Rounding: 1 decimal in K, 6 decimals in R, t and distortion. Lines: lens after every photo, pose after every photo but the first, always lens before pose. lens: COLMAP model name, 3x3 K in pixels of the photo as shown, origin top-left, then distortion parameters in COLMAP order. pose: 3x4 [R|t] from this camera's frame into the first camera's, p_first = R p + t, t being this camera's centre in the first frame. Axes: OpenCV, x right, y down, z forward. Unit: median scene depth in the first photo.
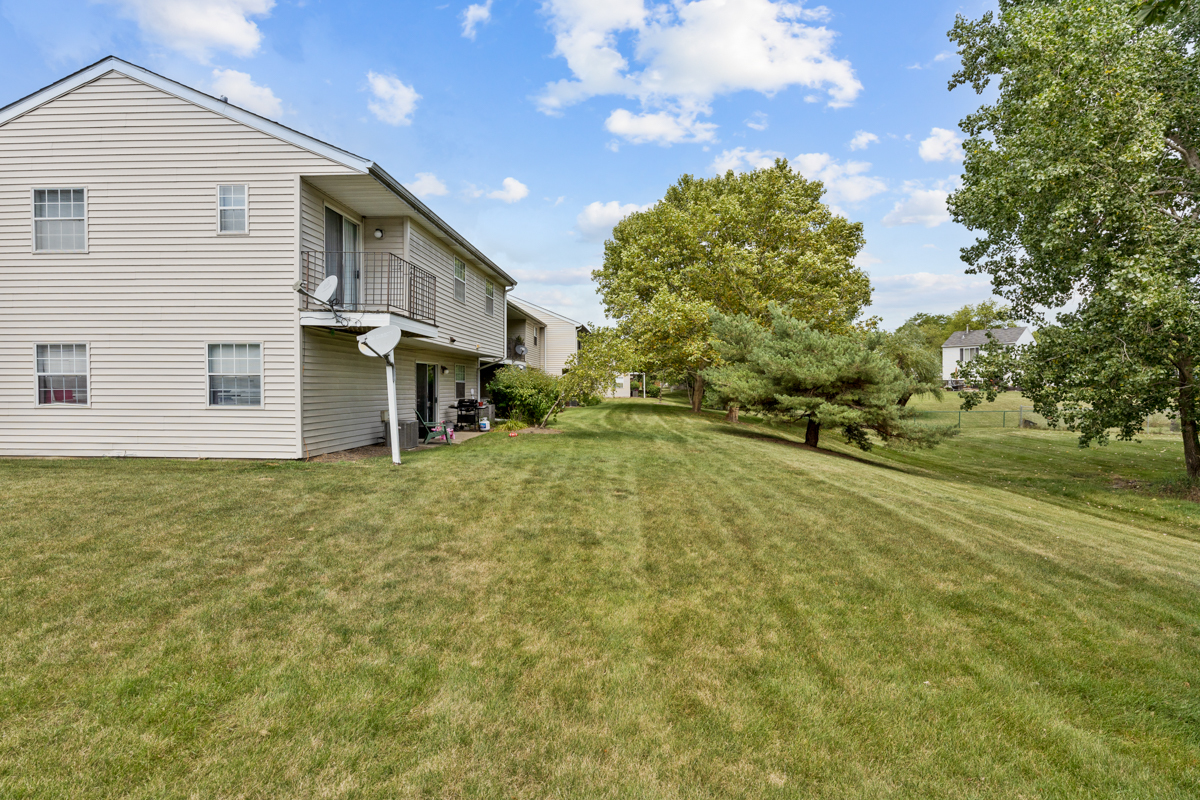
lens RADIAL K [[607.5, 0, 601.2], [0, 607.5, 383.5], [0, 0, 1]] dist [-0.005841, -0.000372]
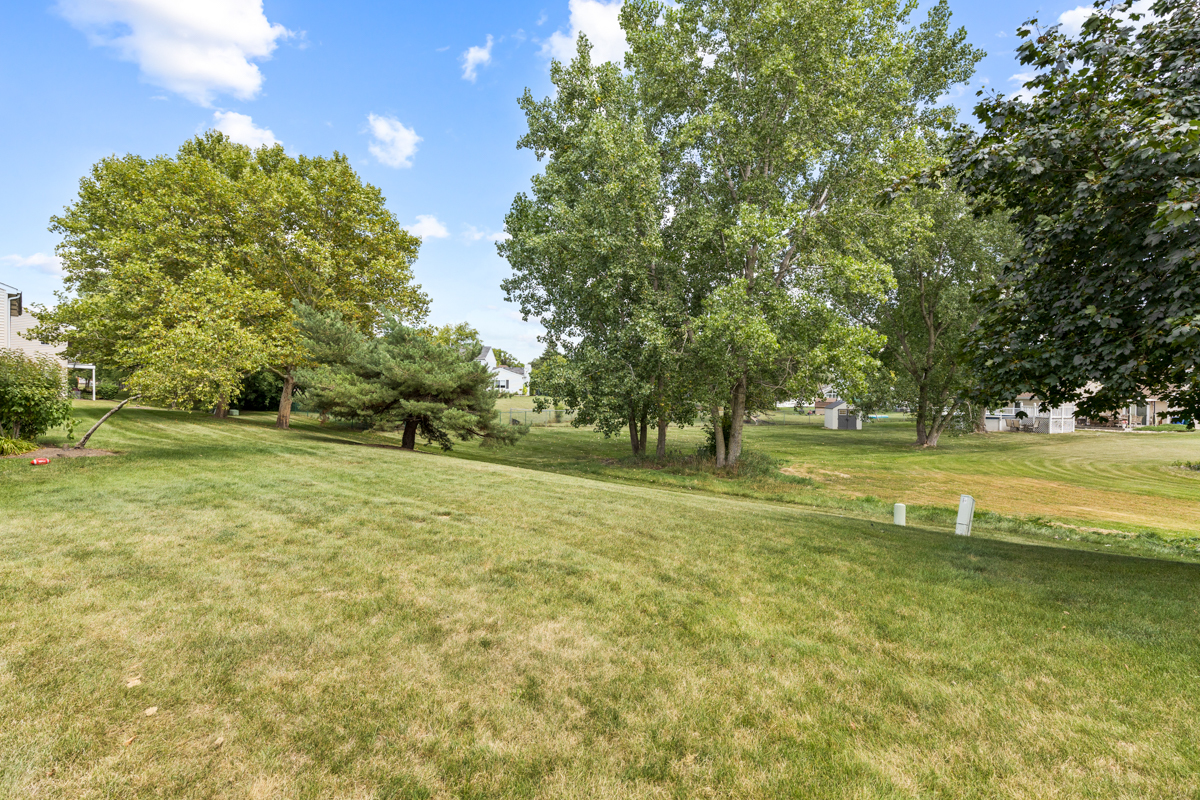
lens RADIAL K [[569.9, 0, 597.2], [0, 569.9, 395.4], [0, 0, 1]] dist [0.006369, 0.000451]
pose [[0.616475, 0.011596, 0.787289, -0.254133], [-0.023875, 0.999707, 0.003971, 0.000461], [-0.787013, -0.021244, 0.616571, 0.180402]]
